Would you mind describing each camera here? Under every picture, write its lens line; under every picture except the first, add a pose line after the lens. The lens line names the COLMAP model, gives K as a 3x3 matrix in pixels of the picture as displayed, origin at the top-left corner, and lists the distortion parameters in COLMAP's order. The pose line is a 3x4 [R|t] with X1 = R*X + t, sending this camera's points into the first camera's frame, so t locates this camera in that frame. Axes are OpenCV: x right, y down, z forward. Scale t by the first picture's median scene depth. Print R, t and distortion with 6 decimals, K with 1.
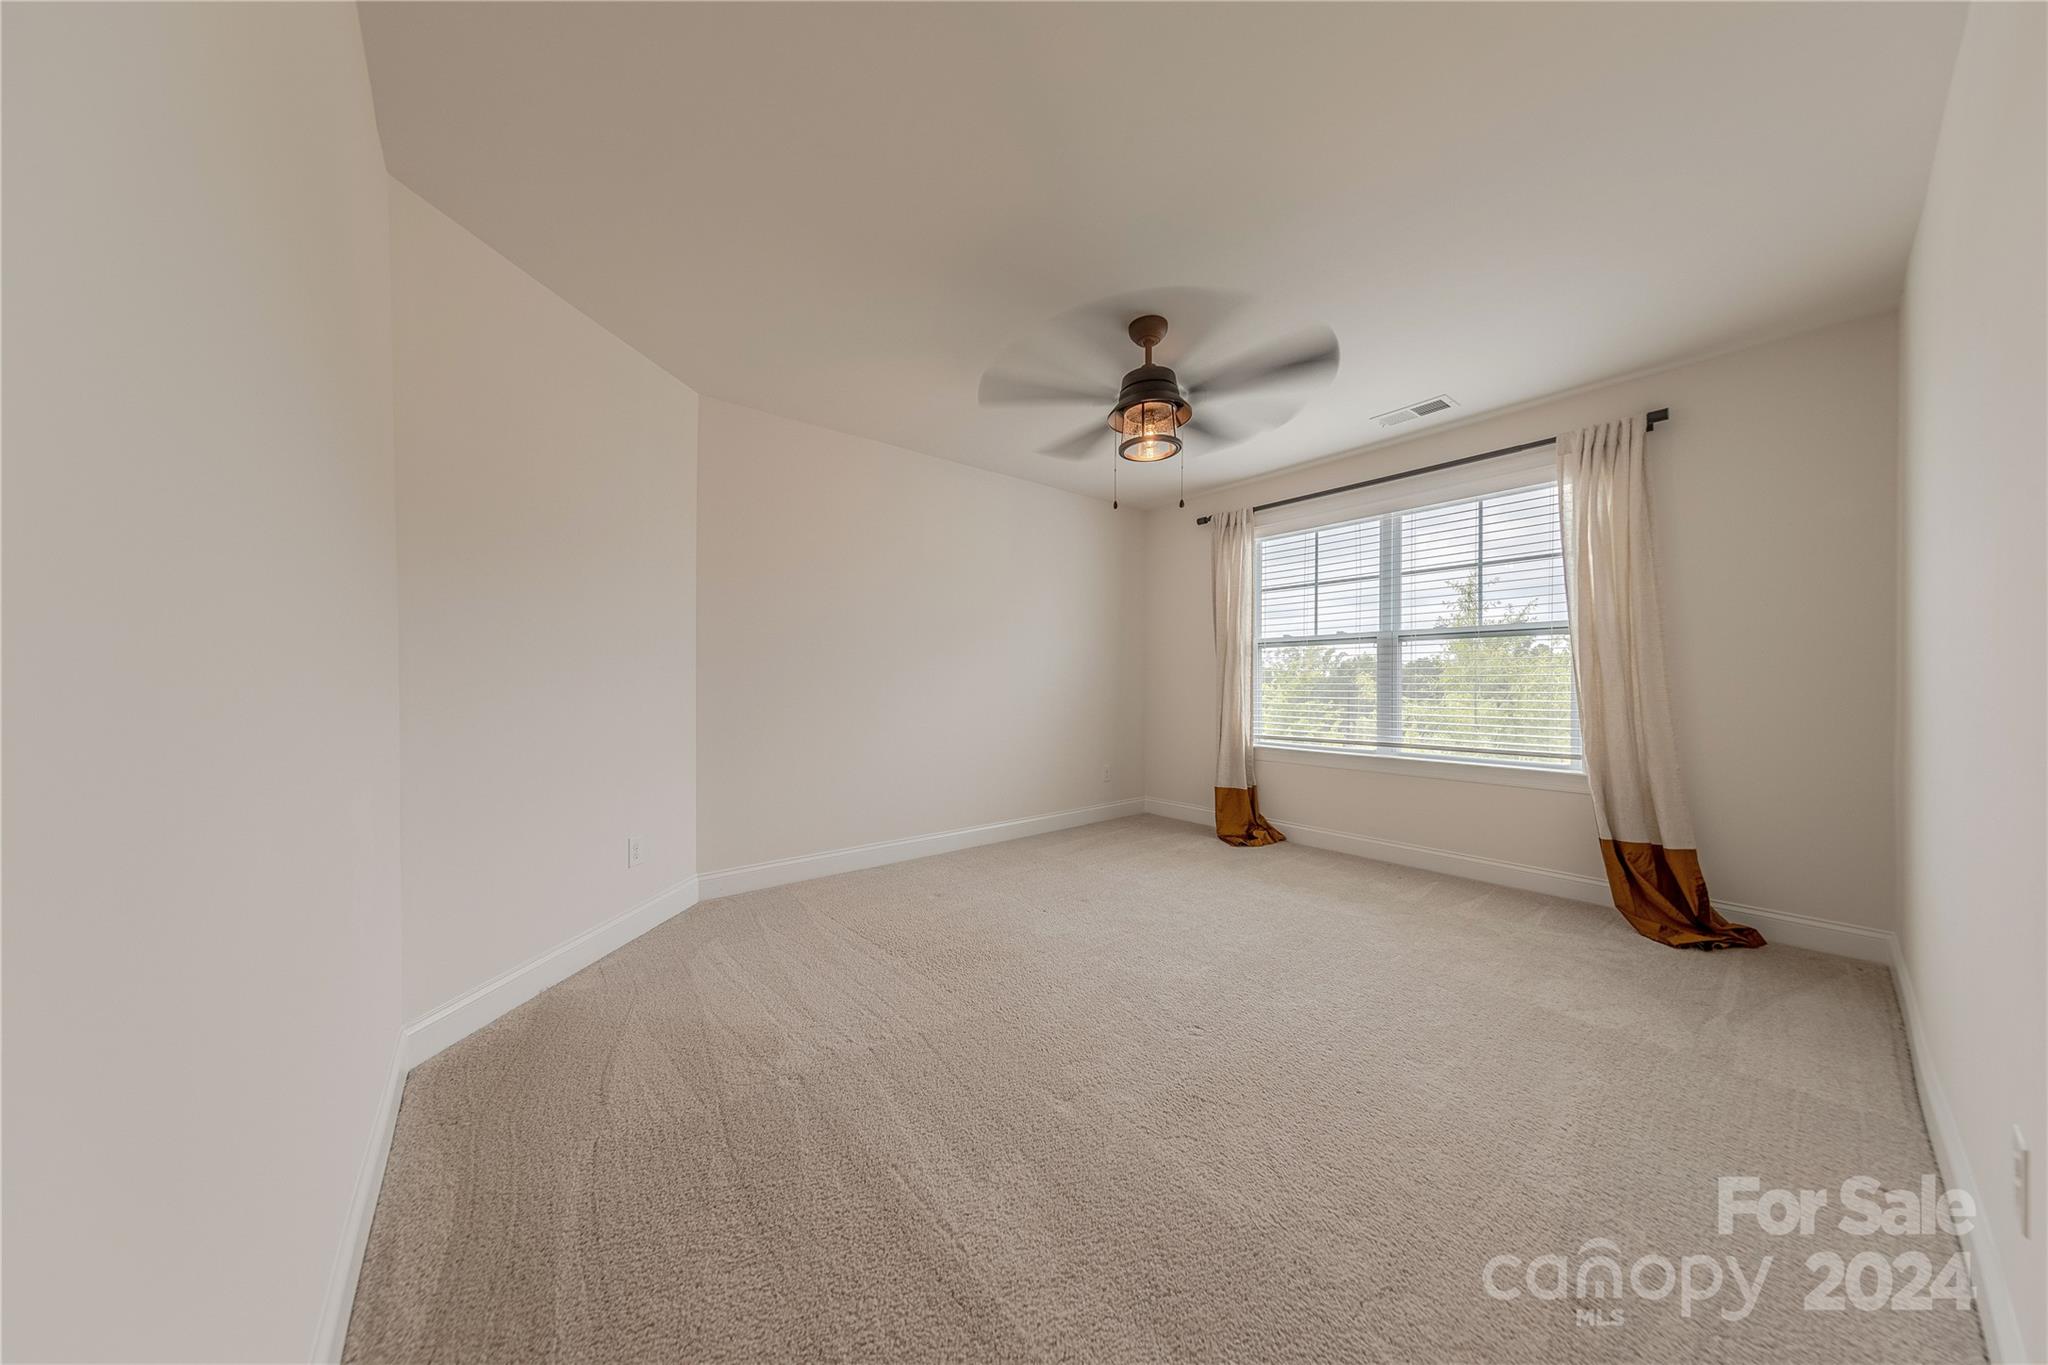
lens RADIAL K [[657.3, 0, 1028.7], [0, 657.3, 682.2], [0, 0, 1]] dist [0.003109, -0.000059]
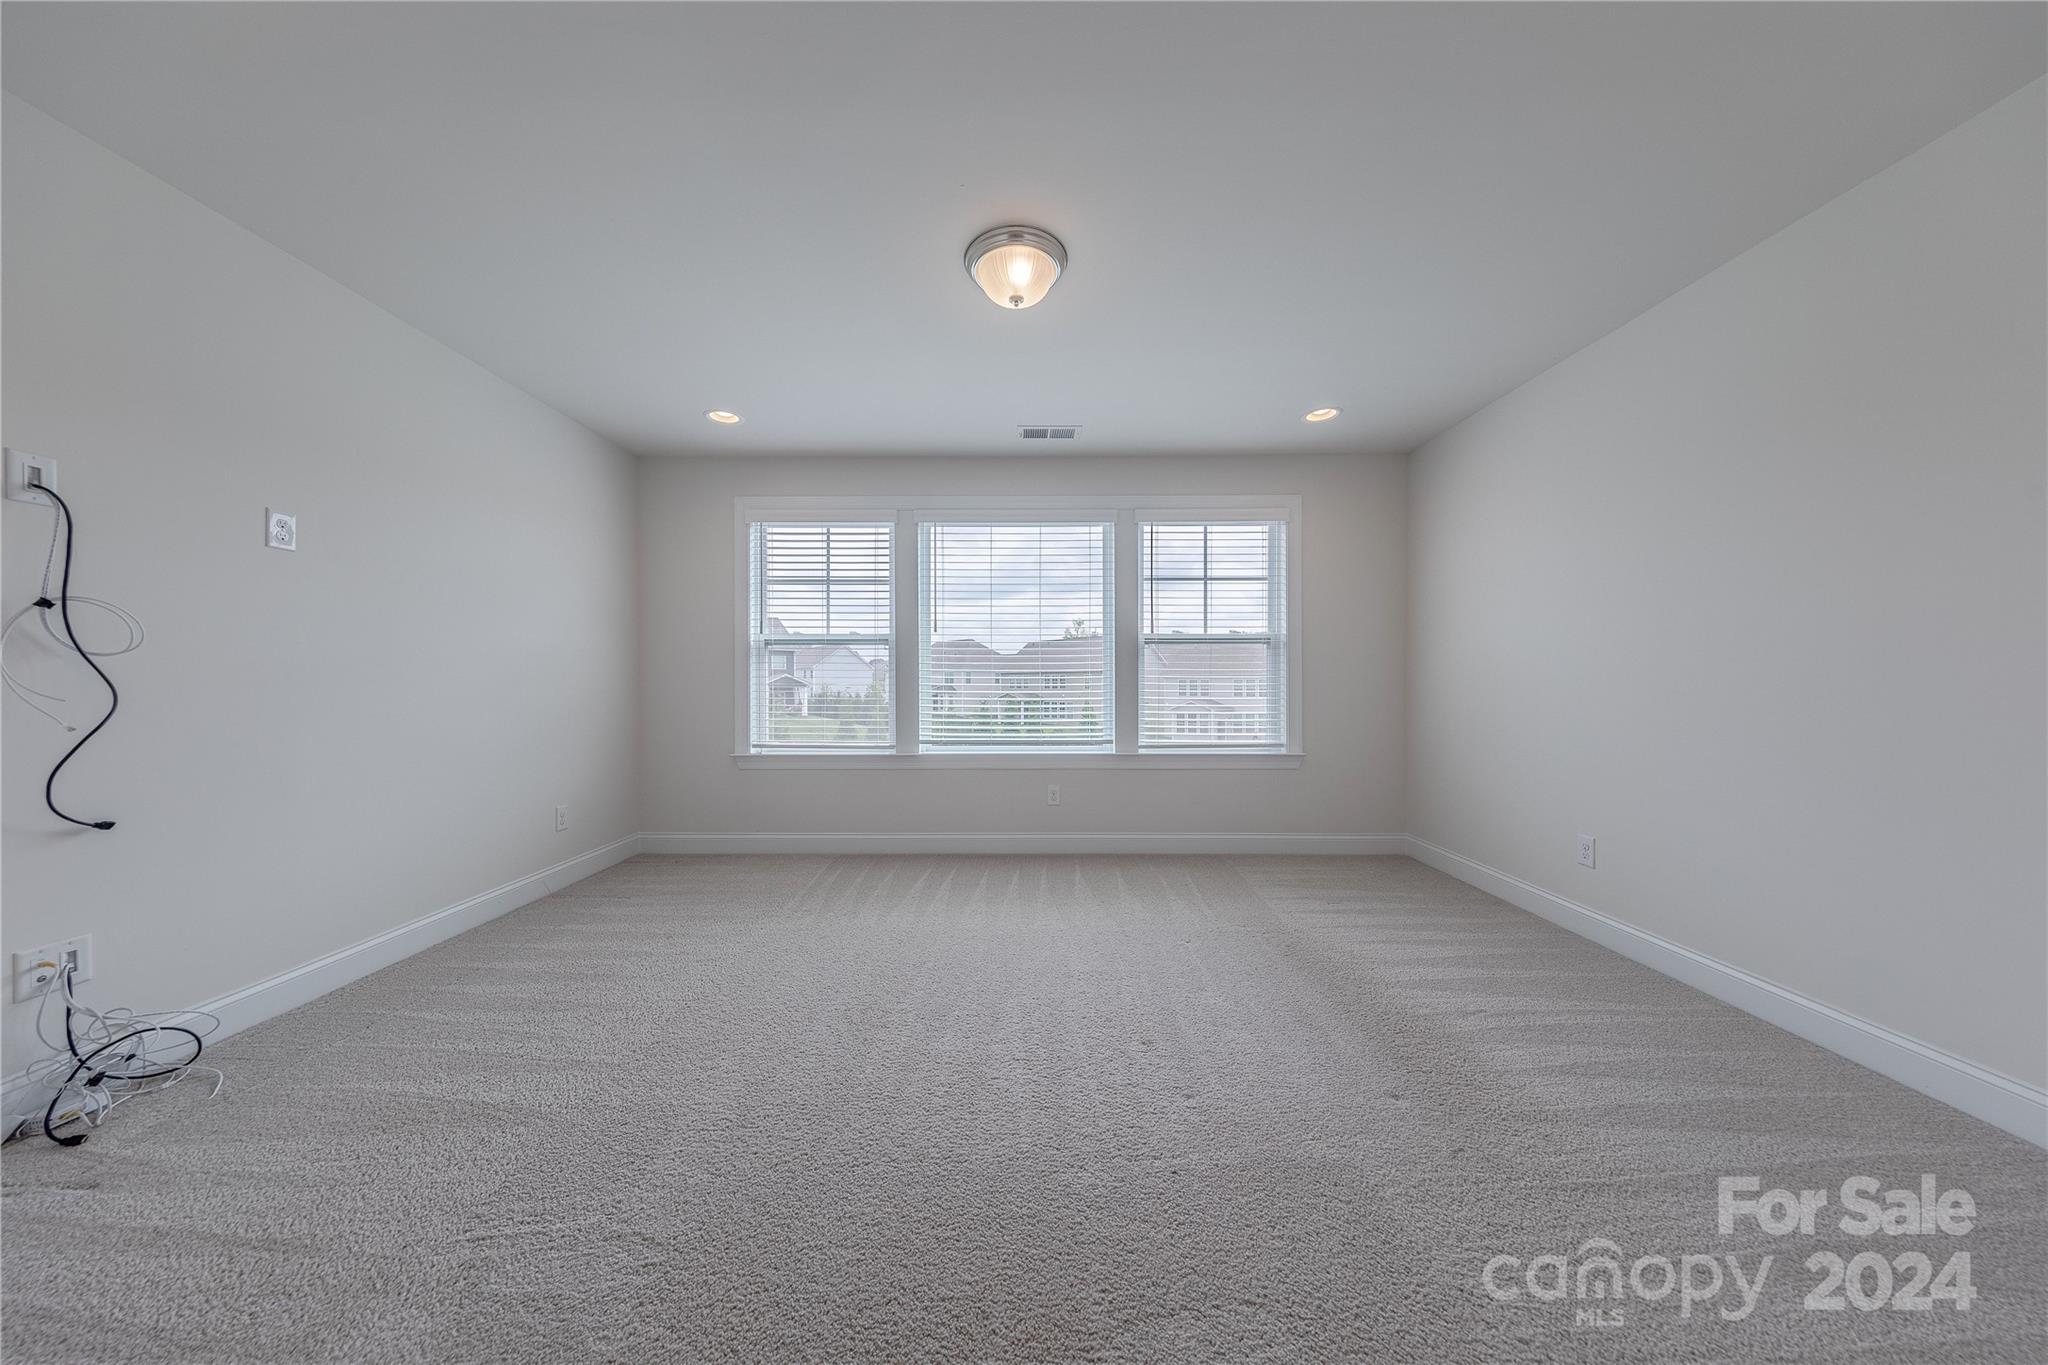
lens RADIAL K [[657.3, 0, 1040.0], [0, 657.3, 684.4], [0, 0, 1]] dist [0.003109, -0.000059]
pose [[0.632381, 0.001664, 0.774656, -0.287784], [-0.003108, 0.999995, 0.000389, 0.002424], [-0.774652, -0.002654, 0.632383, 0.364914]]
